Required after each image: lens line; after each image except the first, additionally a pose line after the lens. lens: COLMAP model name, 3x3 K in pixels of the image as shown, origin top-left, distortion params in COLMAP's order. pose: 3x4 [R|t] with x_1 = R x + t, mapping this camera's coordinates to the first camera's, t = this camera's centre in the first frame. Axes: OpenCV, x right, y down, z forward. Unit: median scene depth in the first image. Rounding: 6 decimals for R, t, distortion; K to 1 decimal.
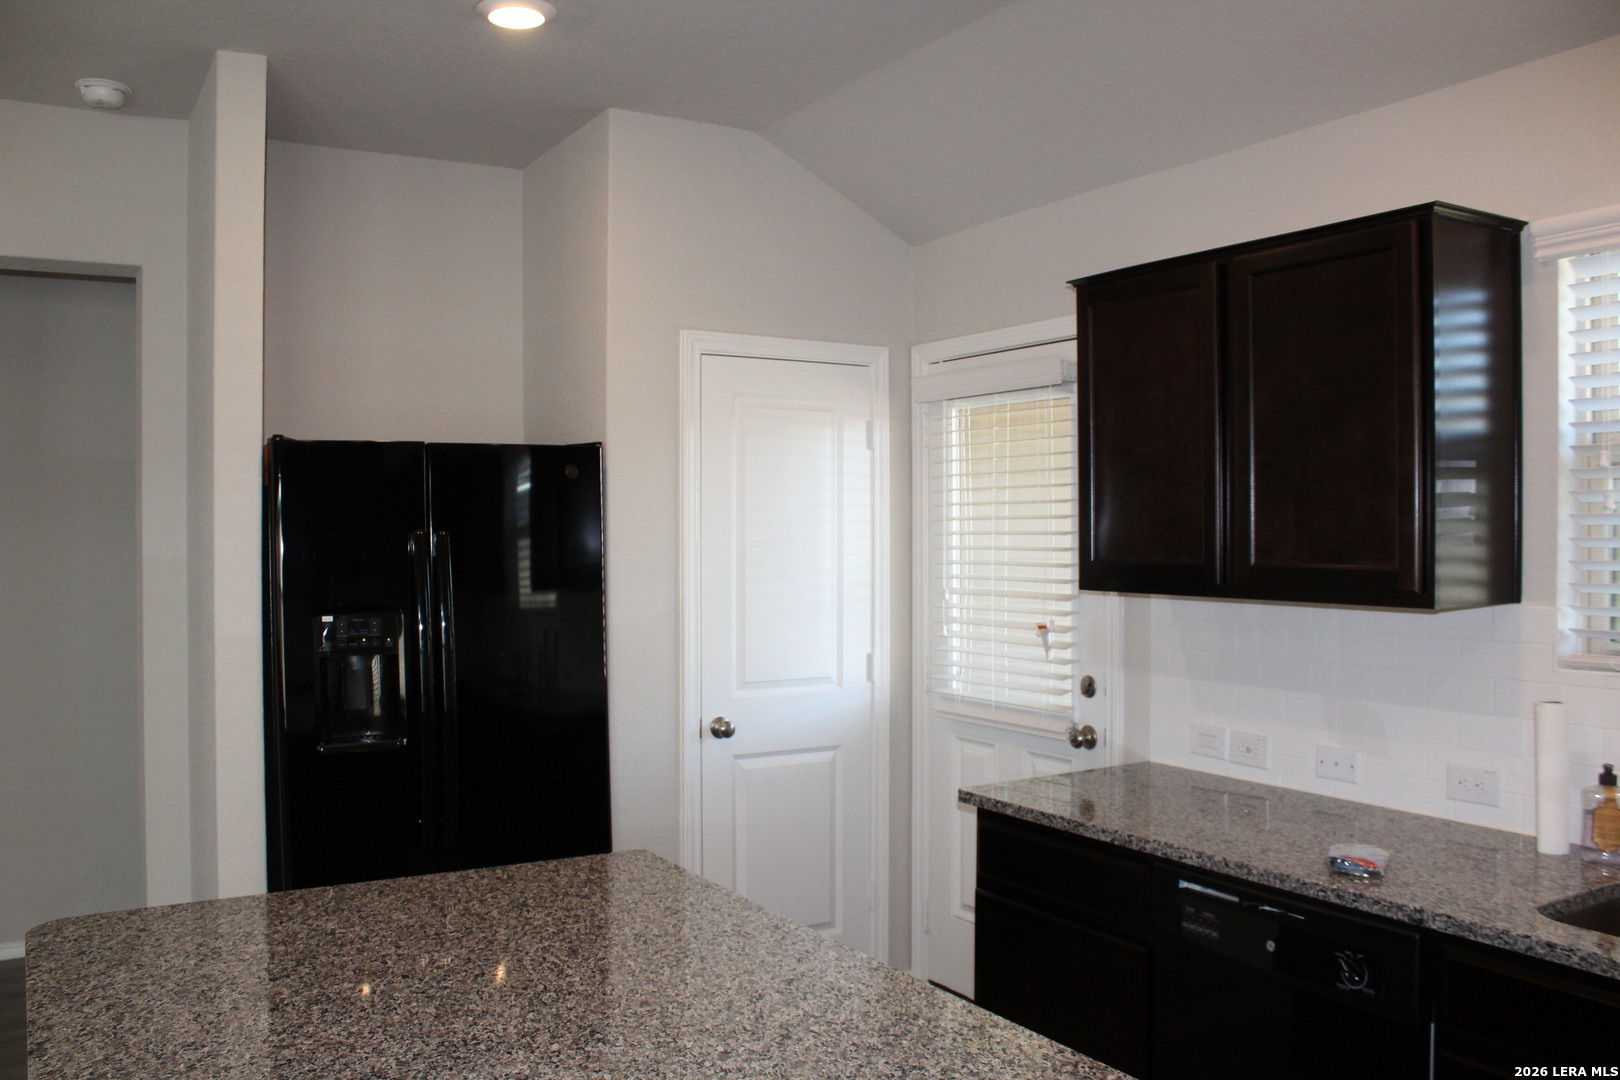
lens RADIAL K [[1347.3, 0, 810.0], [0, 1347.3, 540.0], [0, 0, 1]] dist [-0.160478, 0.149589]
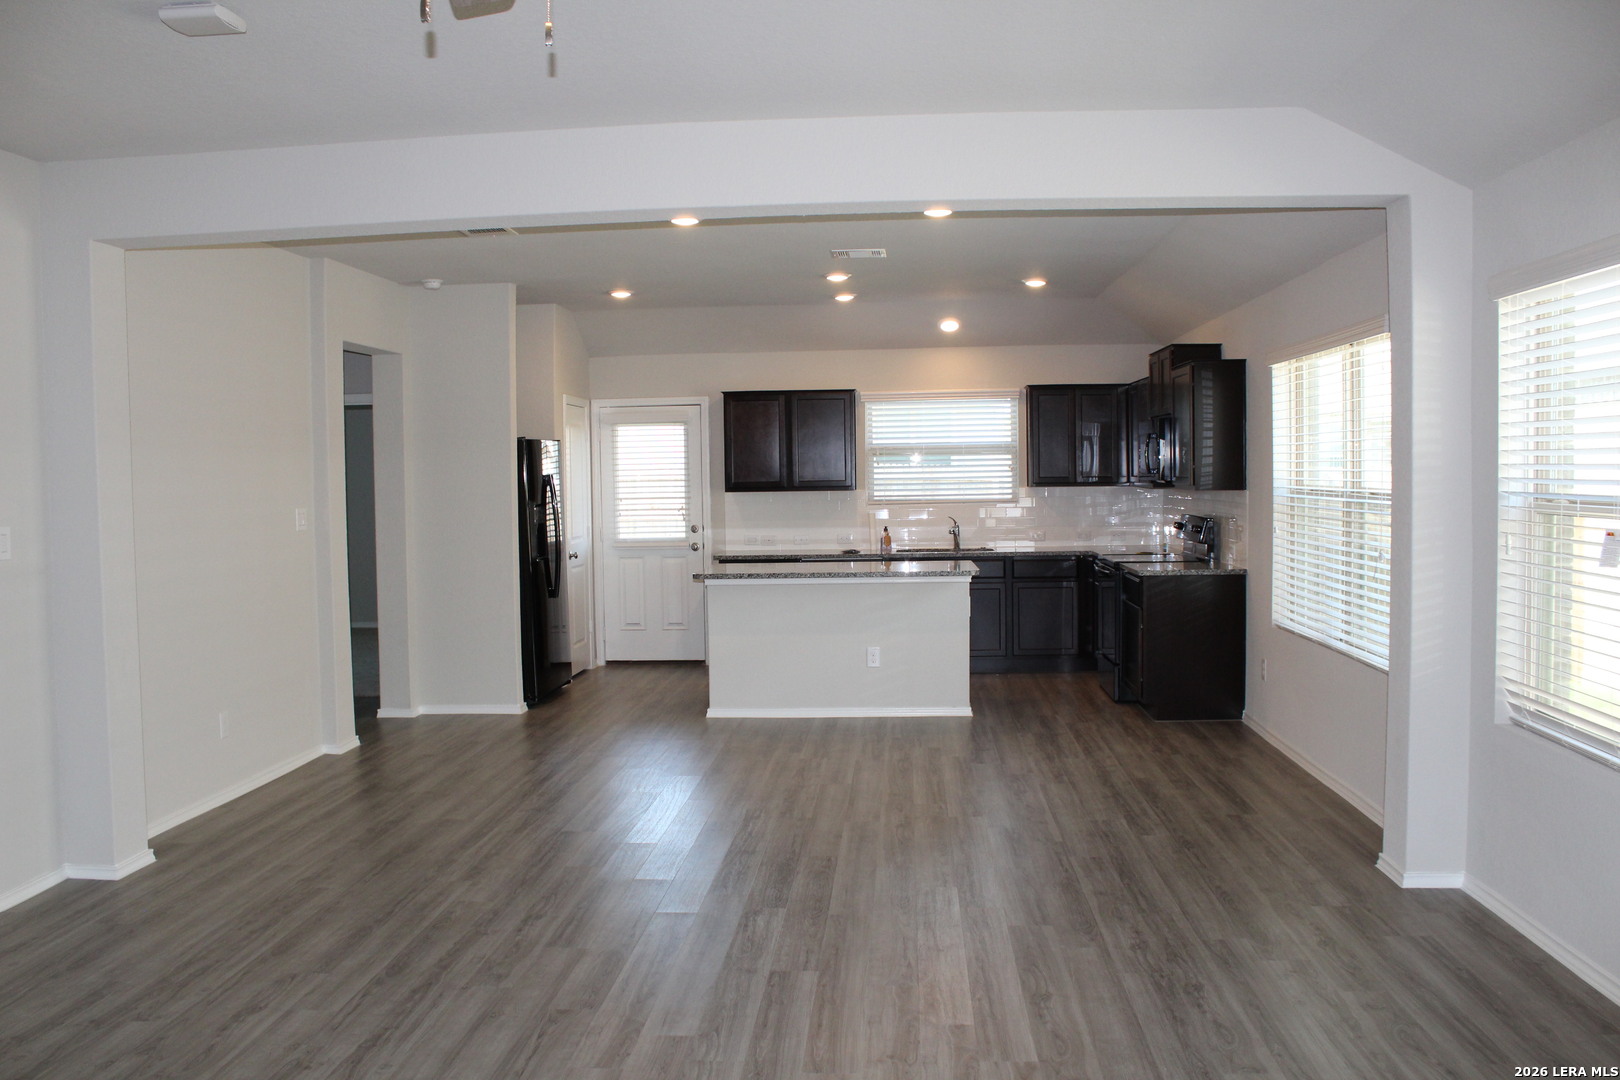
lens RADIAL K [[1361.2, 0, 810.0], [0, 1361.2, 540.0], [0, 0, 1]] dist [-0.162960, 0.149586]
pose [[0.583799, -0.043472, 0.810733, -2.865617], [0.021441, 0.999043, 0.038130, 0.041533], [-0.811615, -0.004877, 0.584172, -1.271642]]
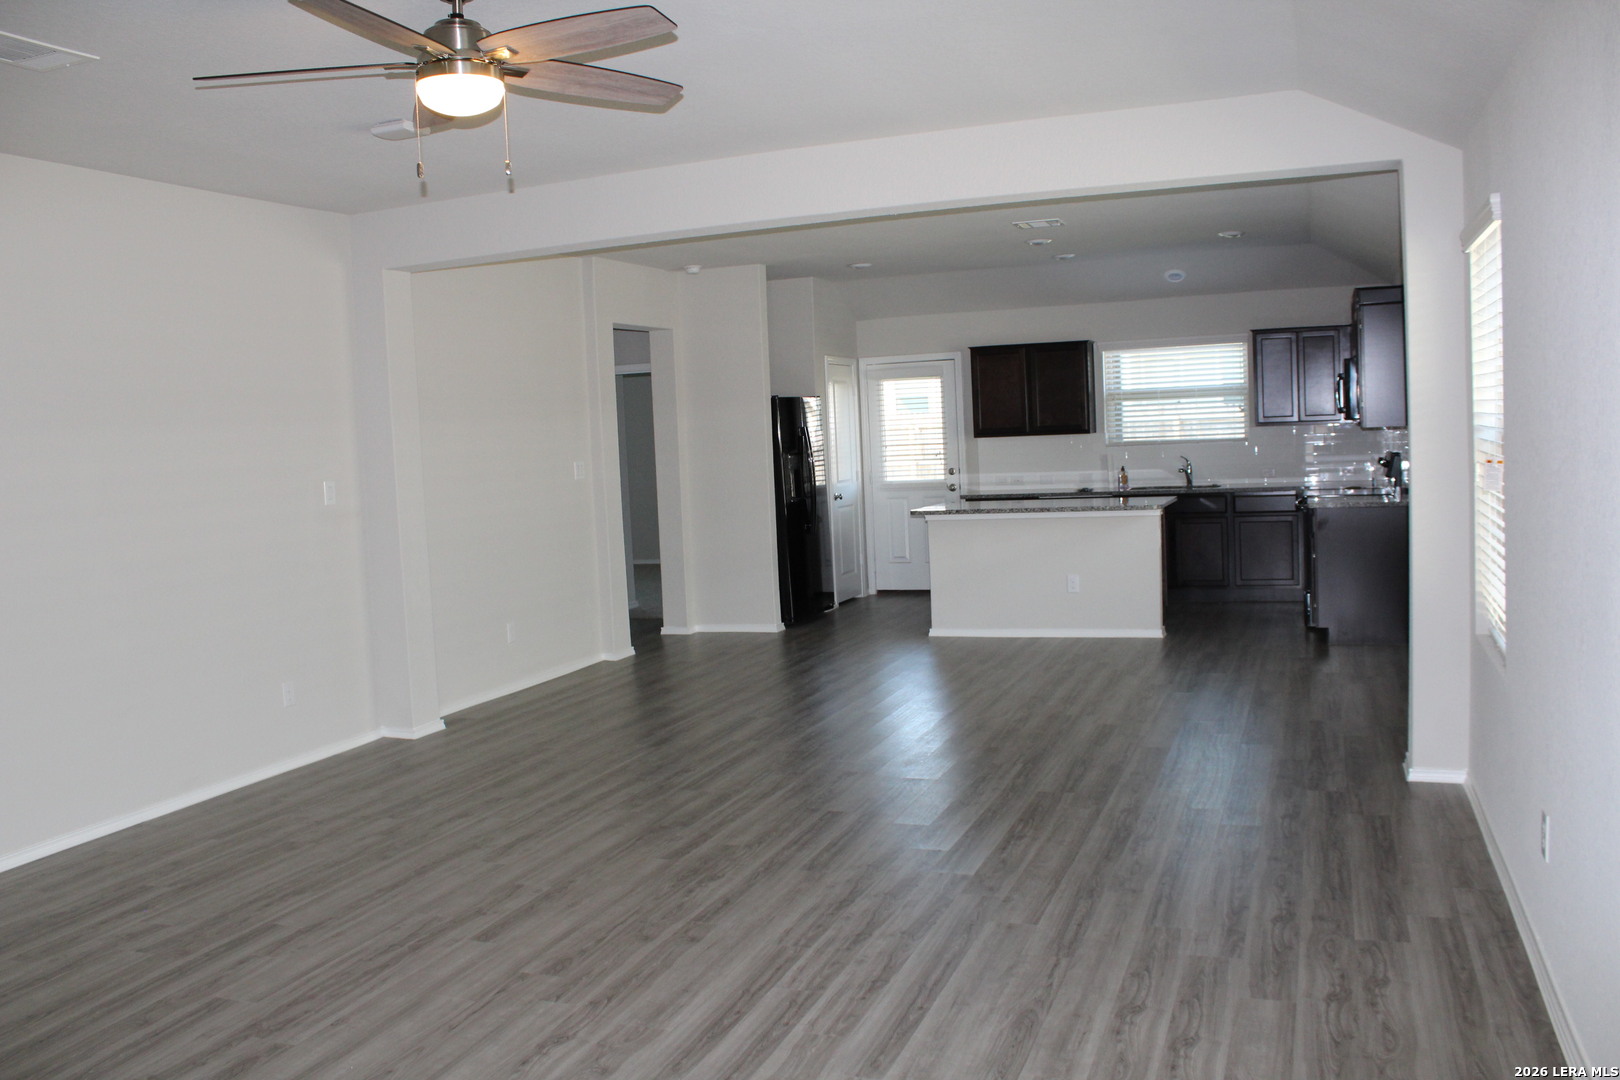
lens RADIAL K [[1361.2, 0, 810.0], [0, 1361.2, 540.0], [0, 0, 1]] dist [-0.162960, 0.149586]
pose [[0.795590, -0.080532, 0.600460, -2.869715], [0.049121, 0.996437, 0.068557, 0.050639], [-0.603841, -0.025048, 0.796711, -1.944290]]
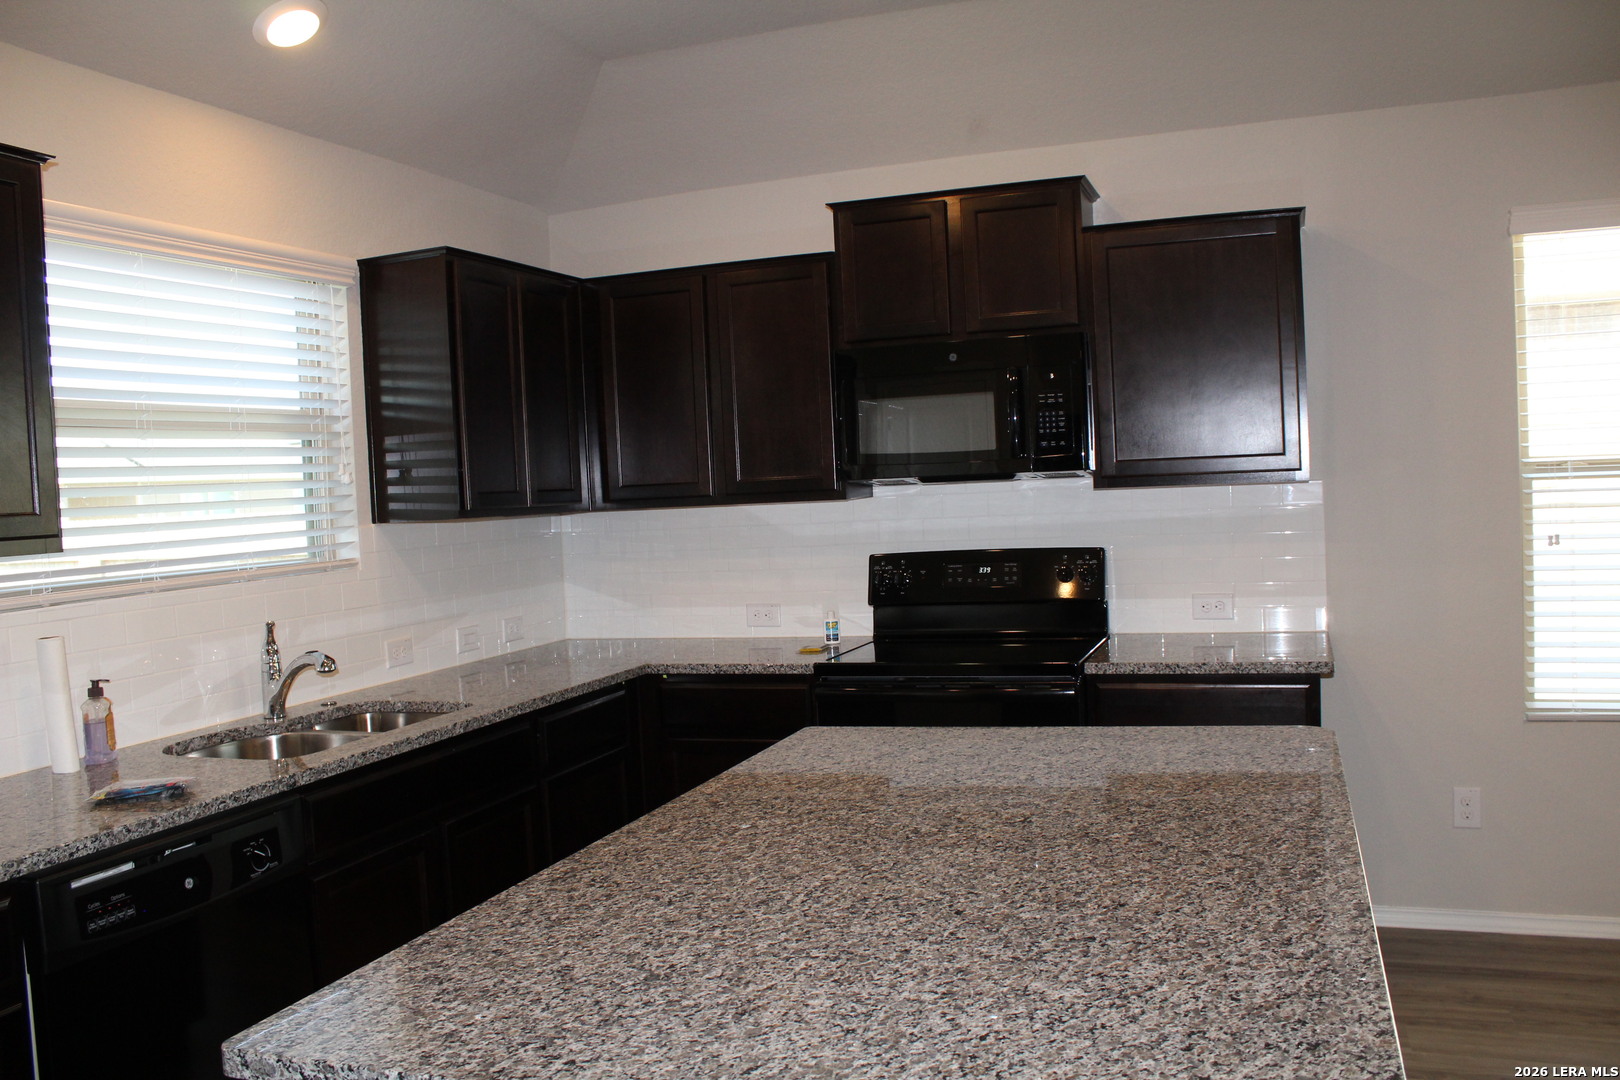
lens RADIAL K [[1361.2, 0, 810.0], [0, 1361.2, 540.0], [0, 0, 1]] dist [-0.162960, 0.149586]
pose [[-0.629536, 0.007182, 0.776938, -0.657524], [0.062578, 0.997177, 0.041487, 0.036414], [-0.774447, 0.074737, -0.628209, 1.140079]]
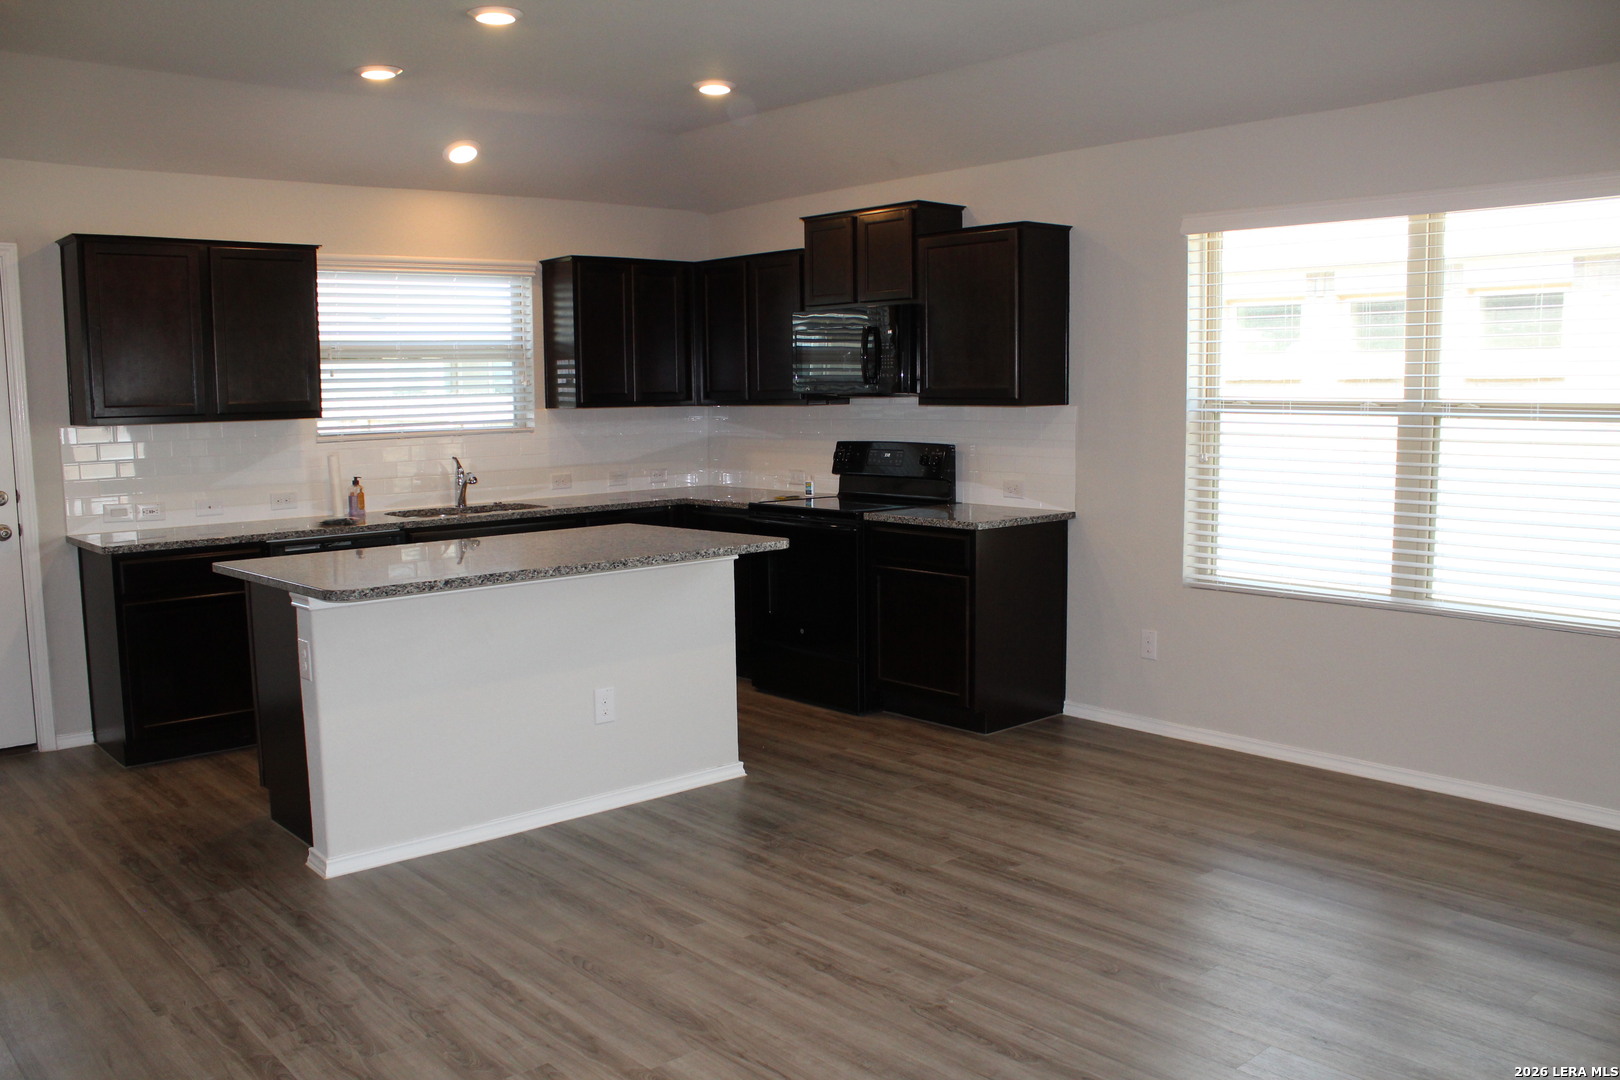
lens RADIAL K [[1361.2, 0, 810.0], [0, 1361.2, 540.0], [0, 0, 1]] dist [-0.162960, 0.149586]
pose [[-0.170131, -0.100051, 0.980329, -1.978326], [0.028200, 0.993931, 0.106333, 0.038911], [-0.985018, 0.045736, -0.166277, 0.517392]]
